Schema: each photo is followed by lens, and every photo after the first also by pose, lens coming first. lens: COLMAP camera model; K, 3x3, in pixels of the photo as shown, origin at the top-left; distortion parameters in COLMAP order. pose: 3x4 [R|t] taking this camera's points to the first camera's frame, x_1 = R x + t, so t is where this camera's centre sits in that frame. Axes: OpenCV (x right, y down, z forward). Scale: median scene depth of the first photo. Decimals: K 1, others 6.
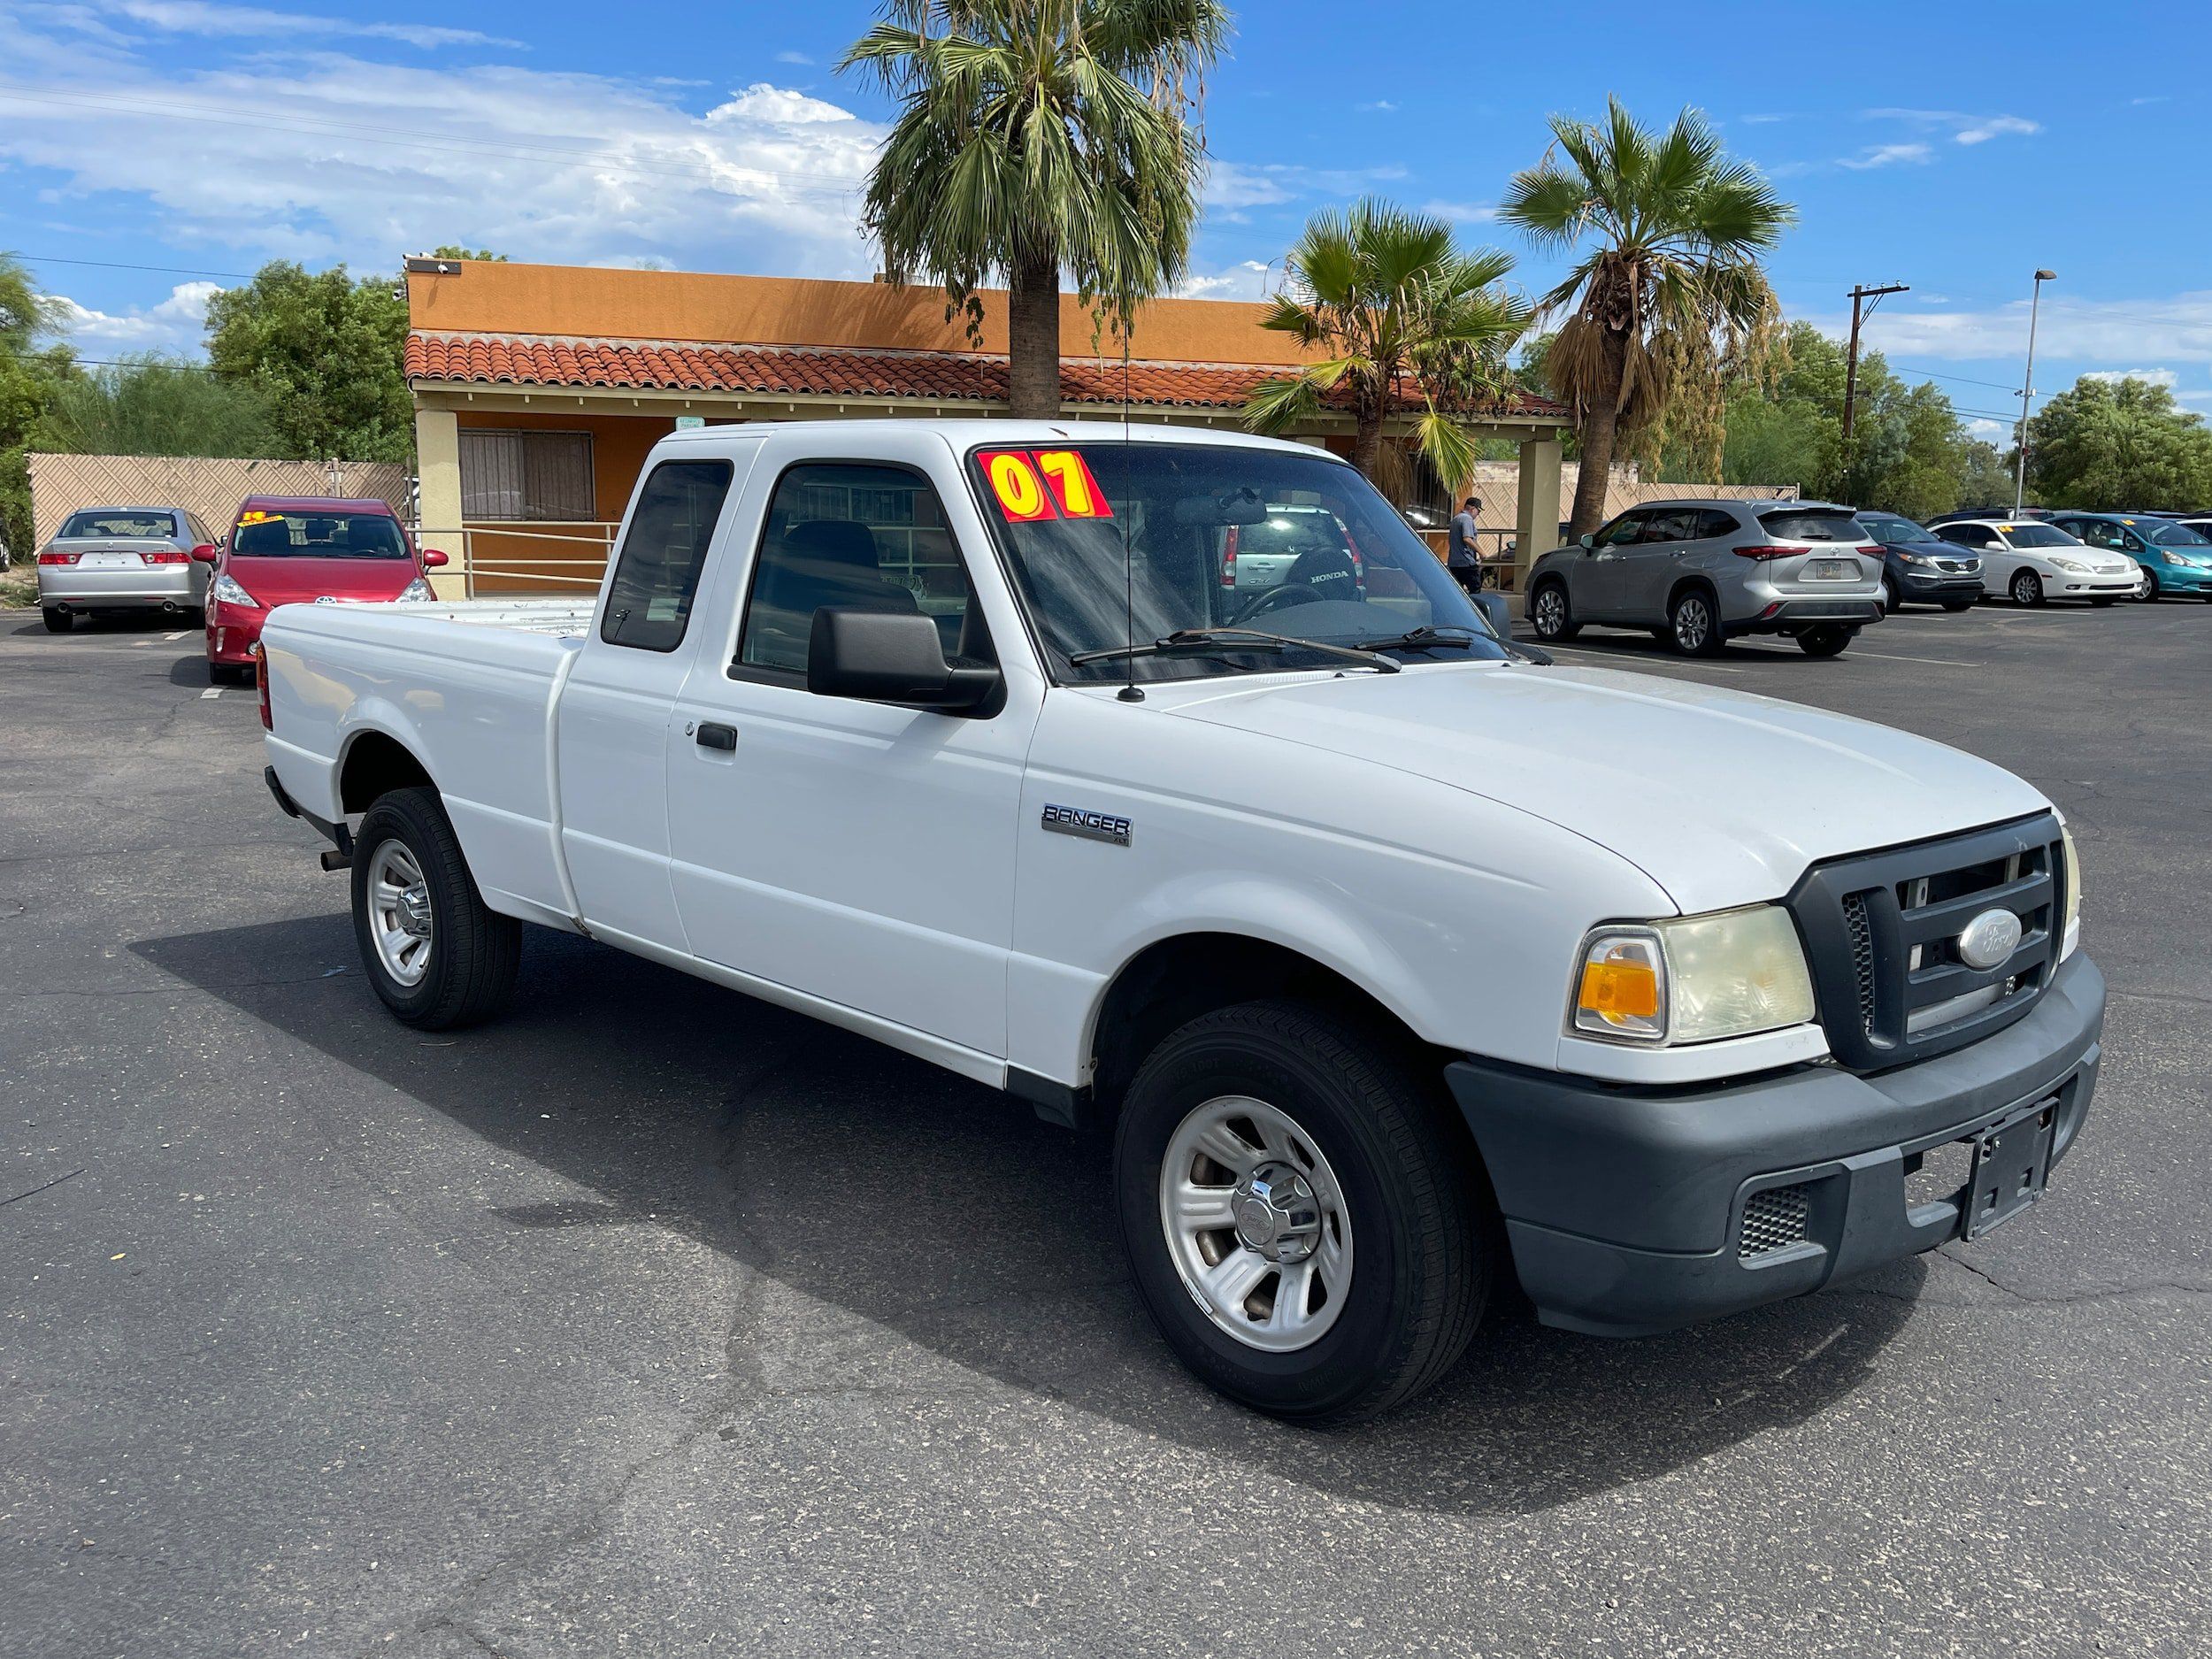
lens RADIAL K [[1886.3, 0, 1113.5], [0, 1886.3, 833.2], [0, 0, 1]] dist [0.022192, -0.025552]
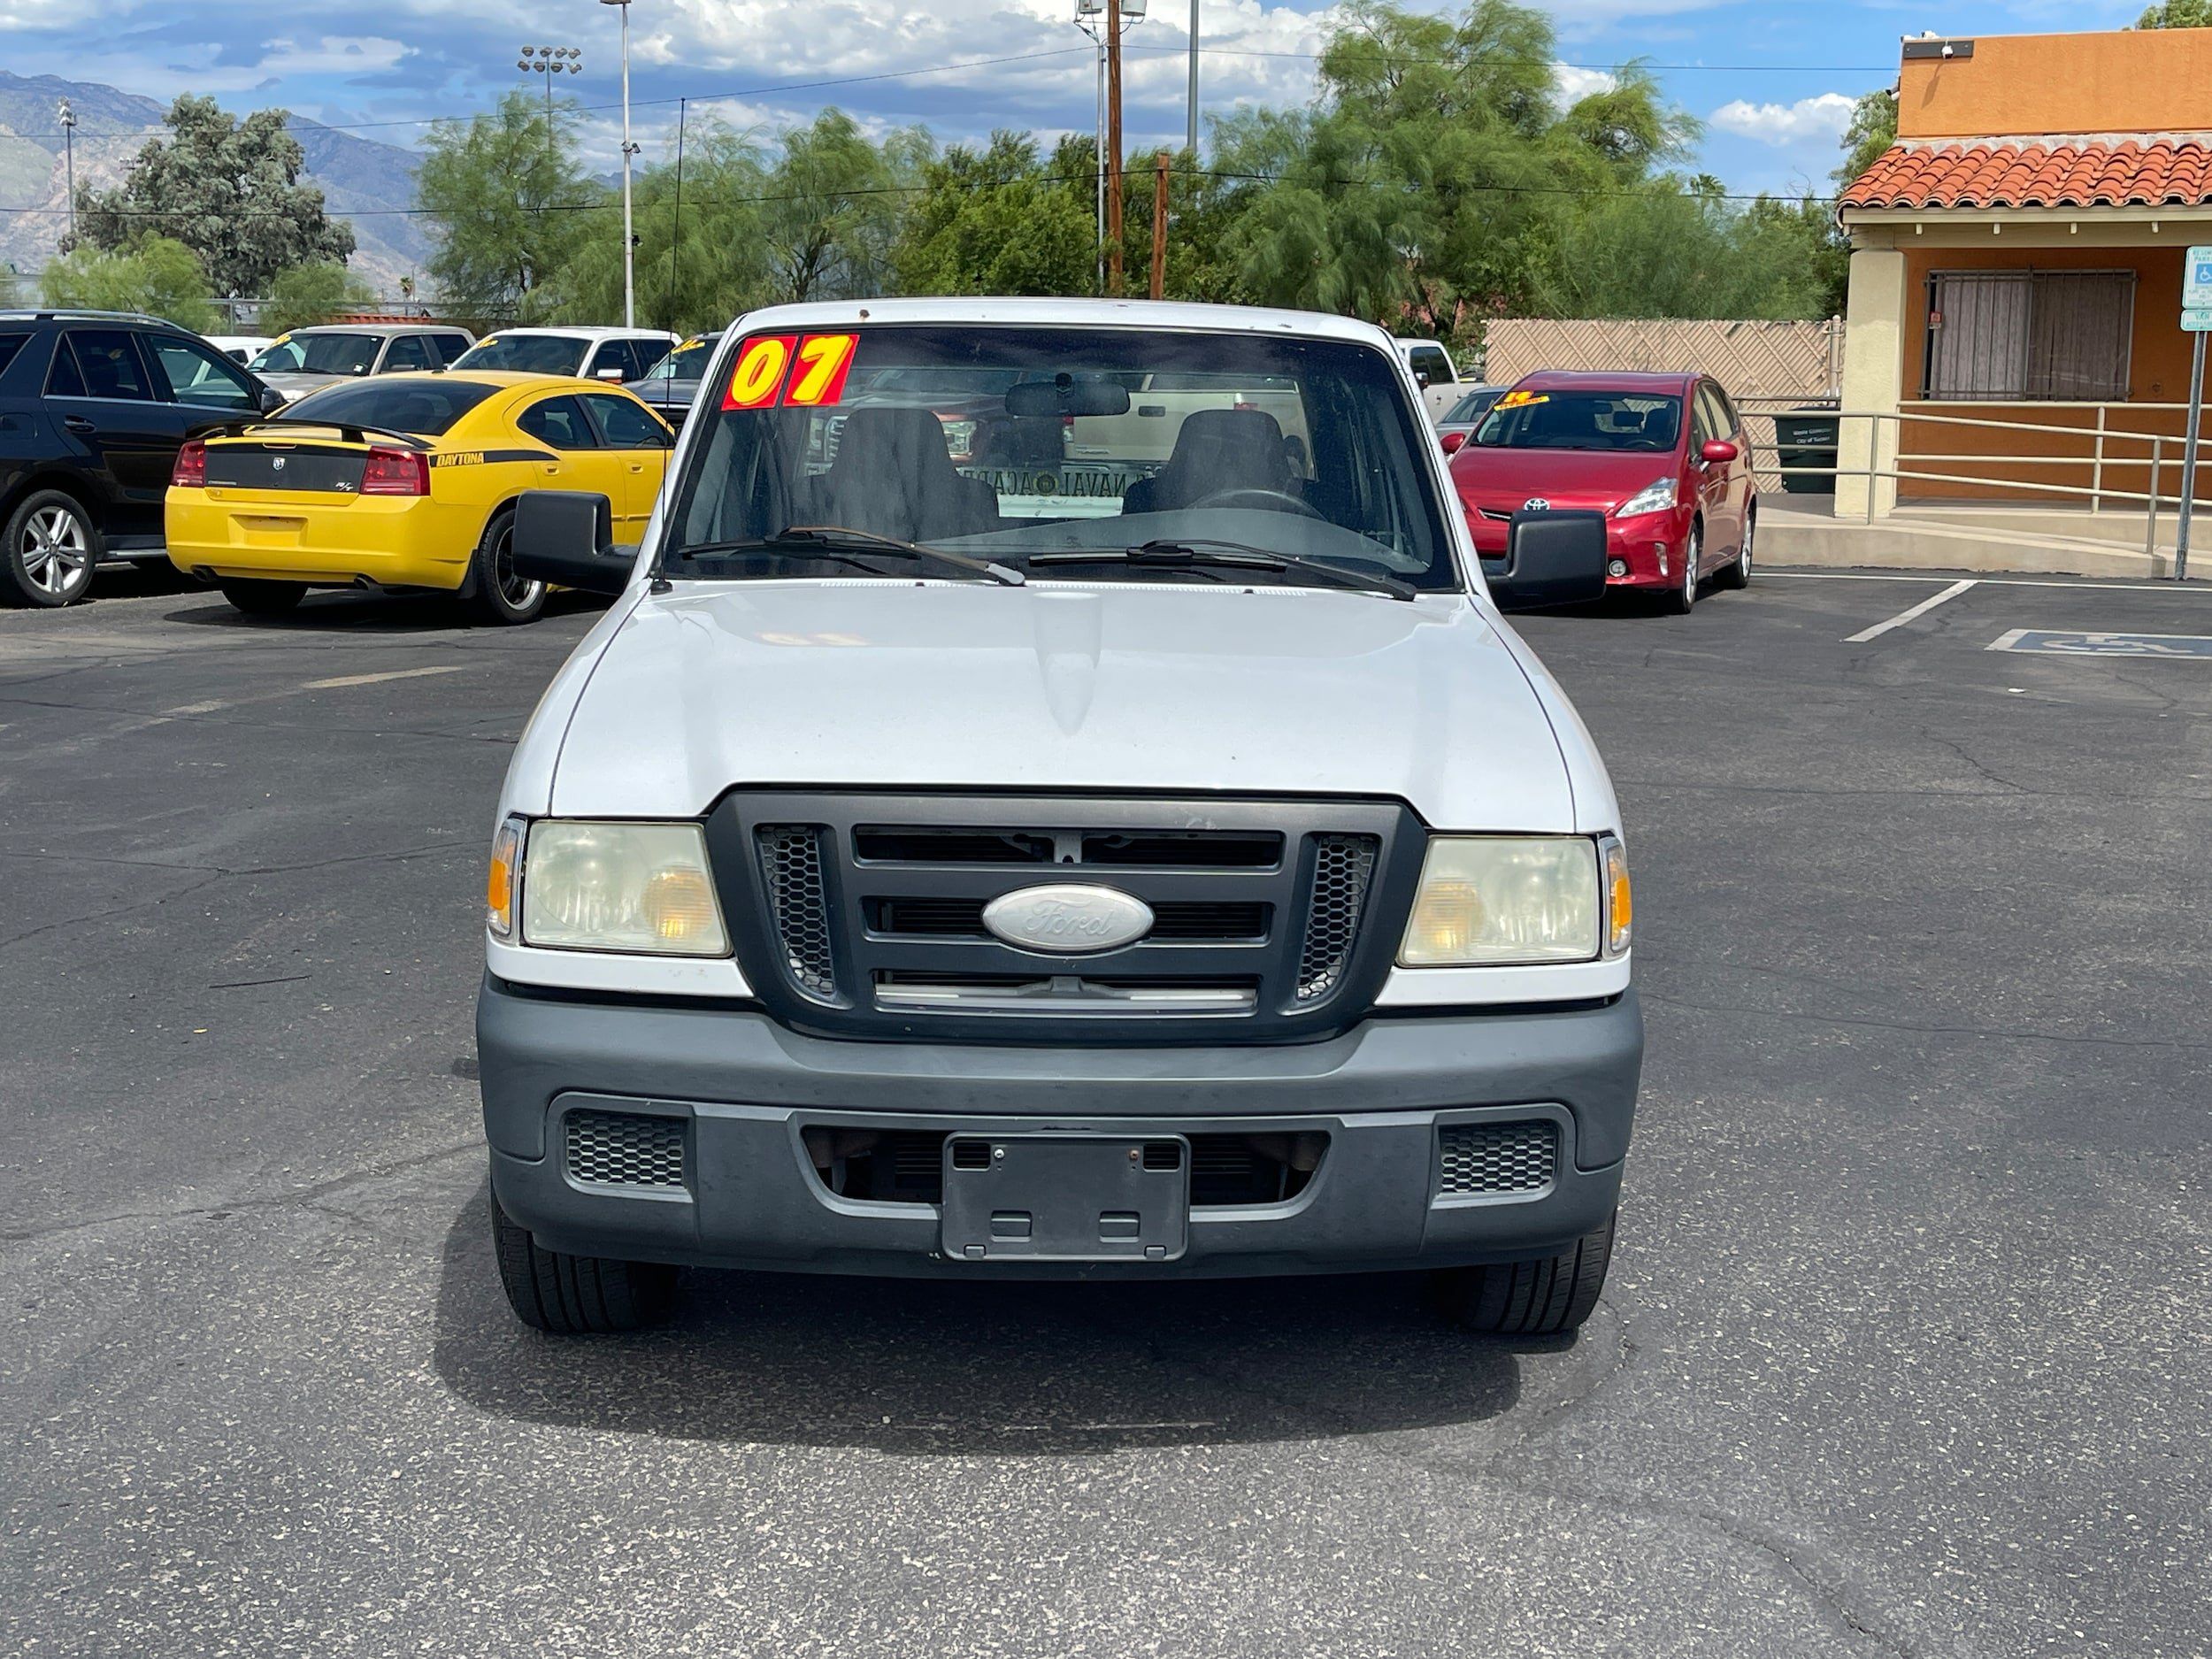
lens RADIAL K [[2761.1, 0, 1106.2], [0, 2761.1, 830.0], [0, 0, 1]] dist [0.036290, 0.000000]
pose [[0.742827, 0.105302, -0.661150, 1.042511], [-0.111577, 0.993213, 0.032828, -0.020300], [0.660120, 0.049384, 0.749535, 0.082012]]
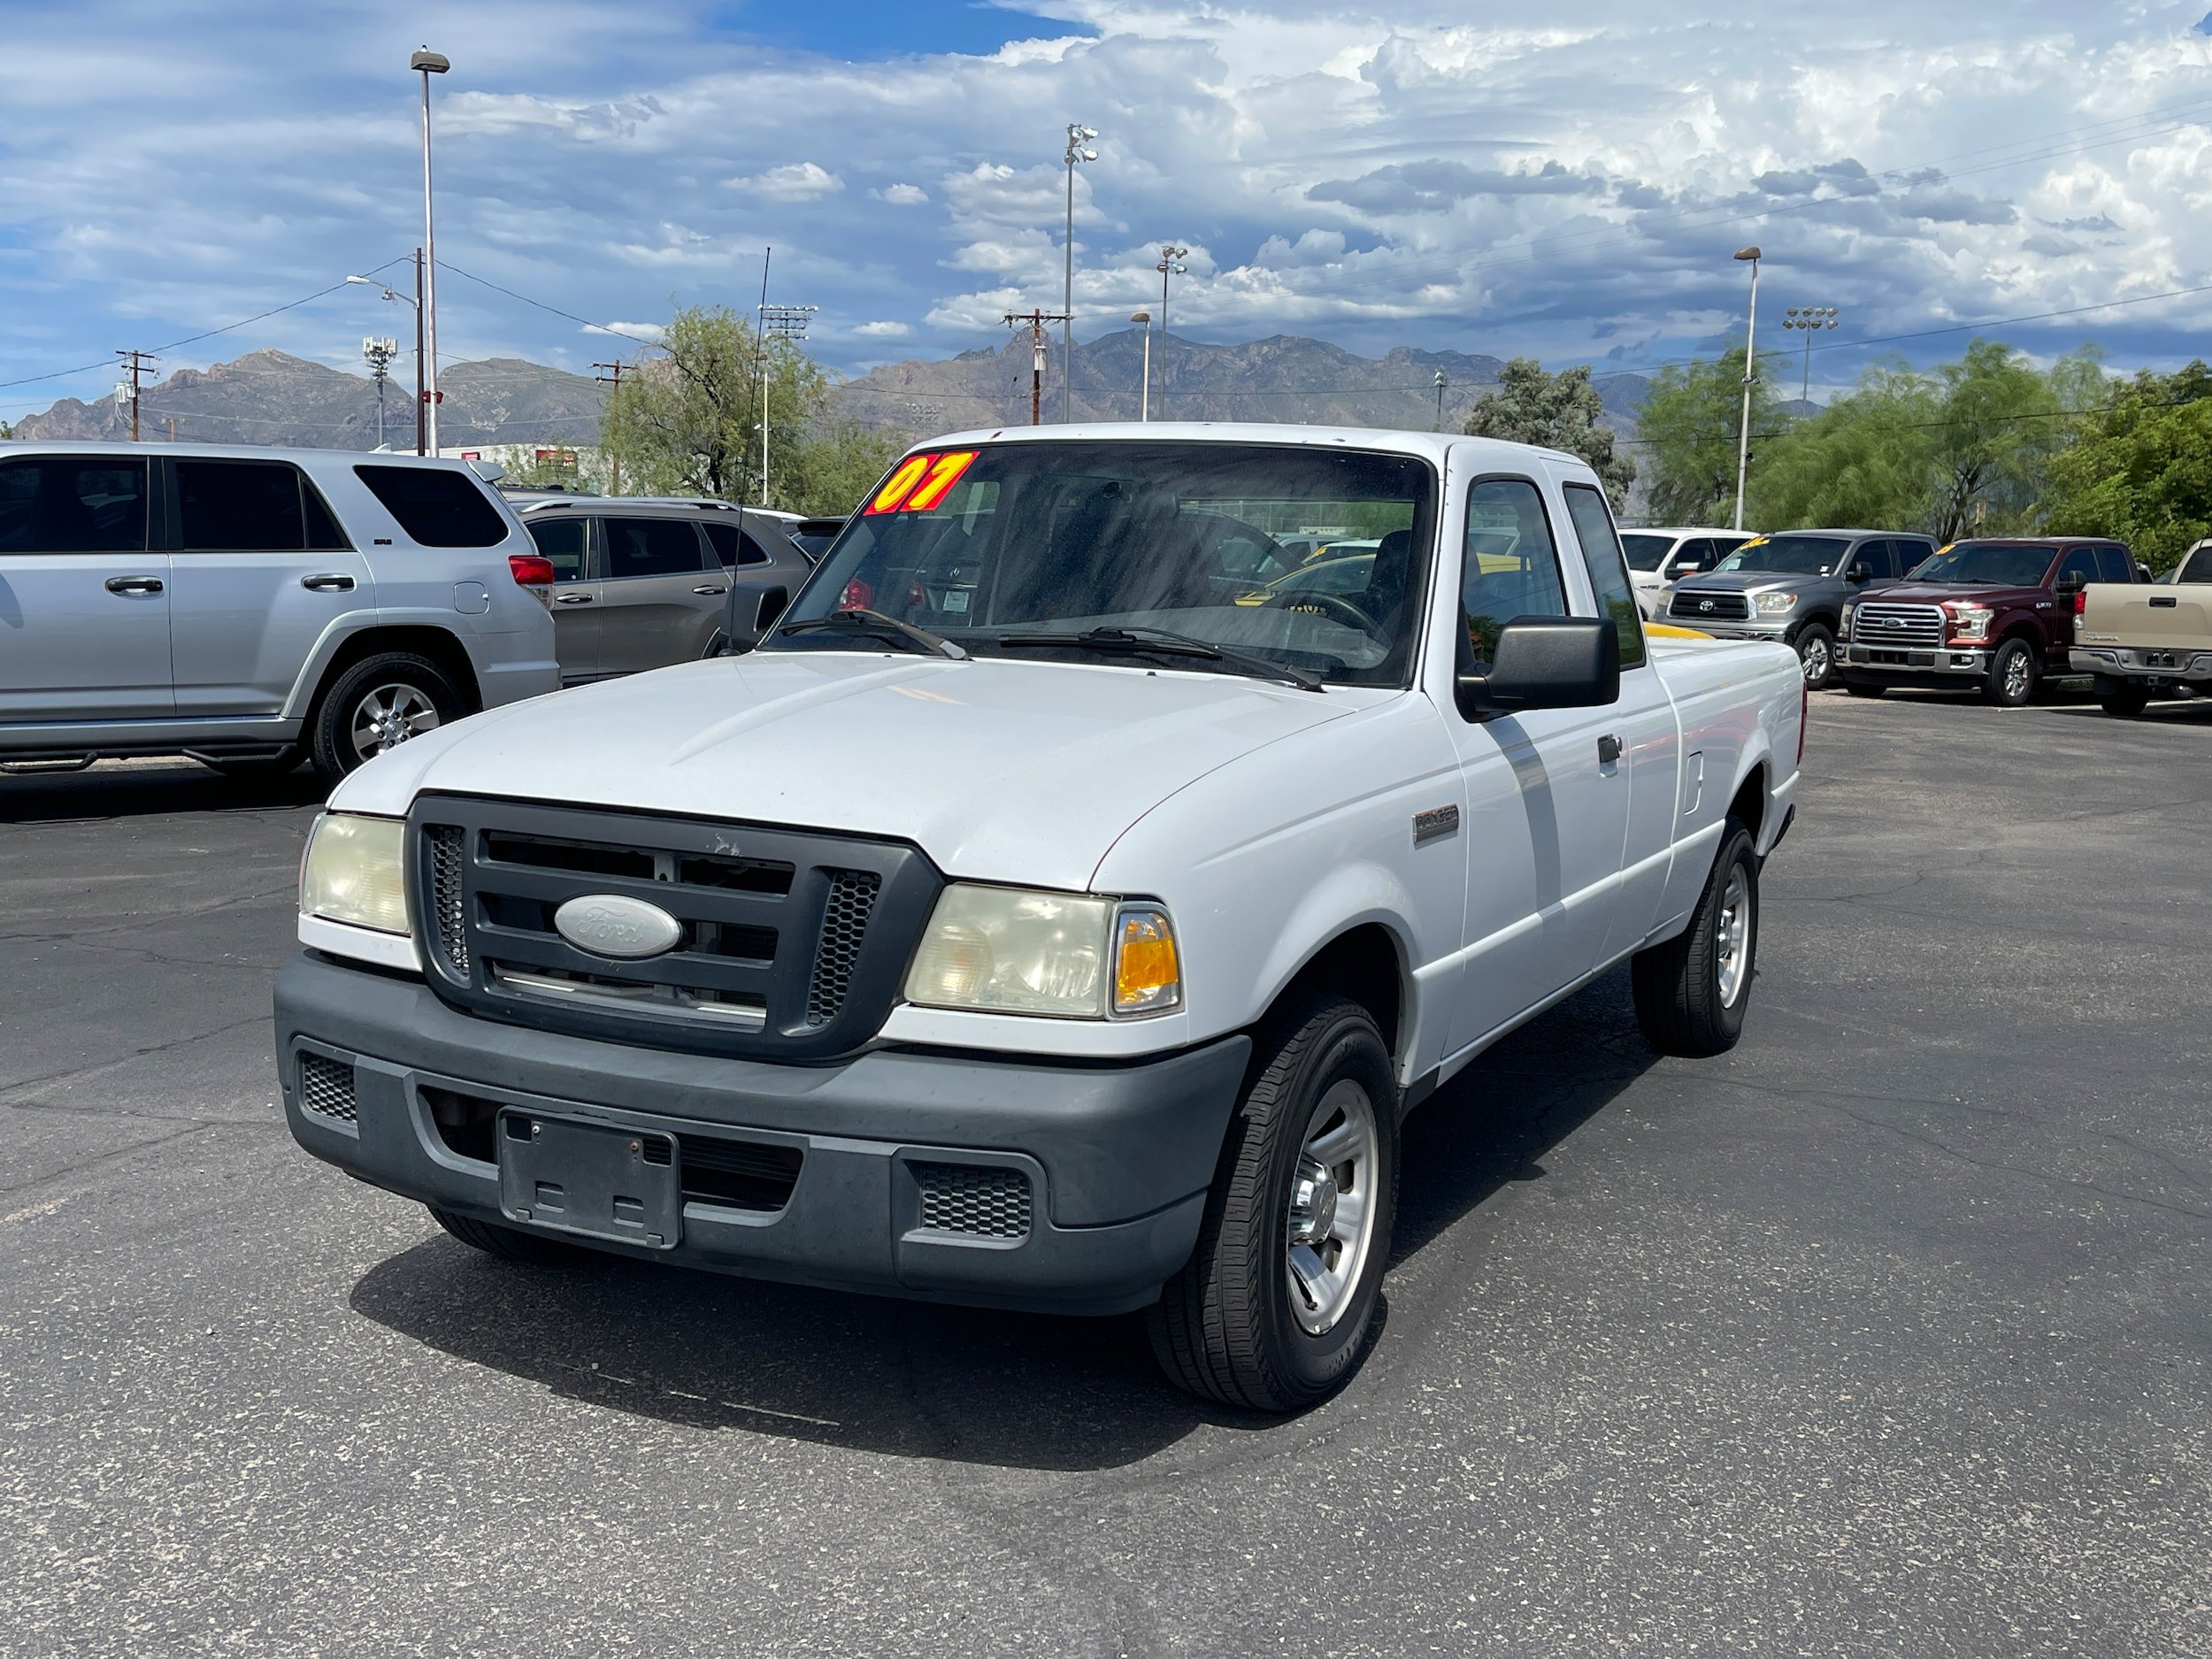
lens RADIAL K [[2287.0, 0, 1103.9], [0, 2287.0, 822.8], [0, 0, 1]] dist [0.018949, 0.000000]
pose [[0.337015, 0.104640, -0.935666, 1.296931], [-0.174545, 0.983521, 0.047123, -0.072320], [0.925178, 0.147435, 0.349726, 0.674384]]
